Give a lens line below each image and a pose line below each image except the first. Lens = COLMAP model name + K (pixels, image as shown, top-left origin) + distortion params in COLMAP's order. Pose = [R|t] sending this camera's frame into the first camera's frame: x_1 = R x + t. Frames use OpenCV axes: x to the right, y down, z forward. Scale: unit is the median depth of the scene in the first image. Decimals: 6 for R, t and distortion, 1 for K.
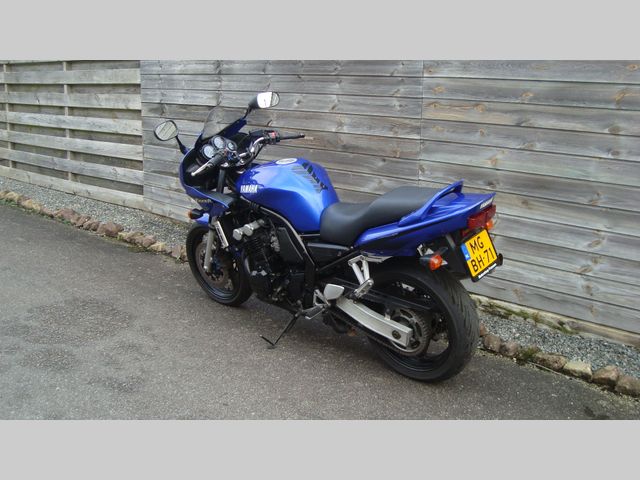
lens RADIAL K [[627.3, 0, 327.2], [0, 627.3, 239.7], [0, 0, 1]] dist [-0.219551, 0.231783]
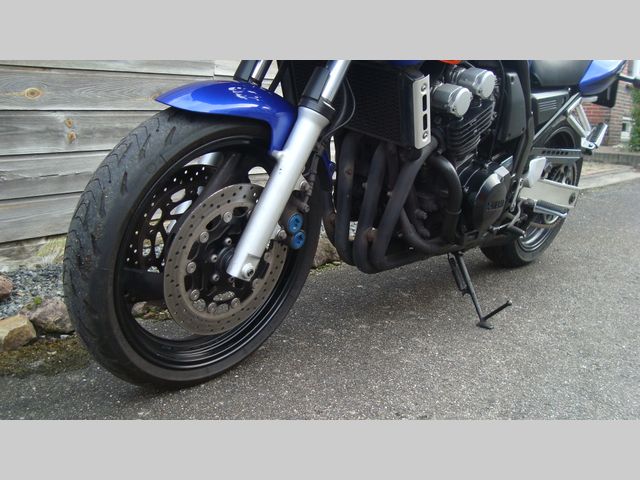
lens RADIAL K [[627.3, 0, 327.2], [0, 627.3, 239.7], [0, 0, 1]] dist [-0.219551, 0.231783]
pose [[0.003088, -0.232343, 0.972629, -0.508579], [0.210602, 0.950970, 0.226501, -0.028953], [-0.977567, 0.204138, 0.051869, 0.996877]]
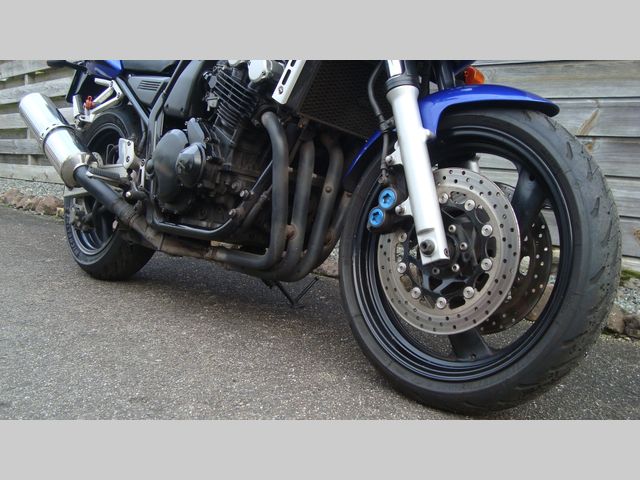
lens RADIAL K [[627.3, 0, 327.2], [0, 627.3, 239.7], [0, 0, 1]] dist [-0.219551, 0.231783]
pose [[0.997346, 0.000214, -0.072812, 0.067650], [-0.006878, 0.995801, -0.091289, 0.142710], [0.072487, 0.091547, 0.993159, 0.446411]]
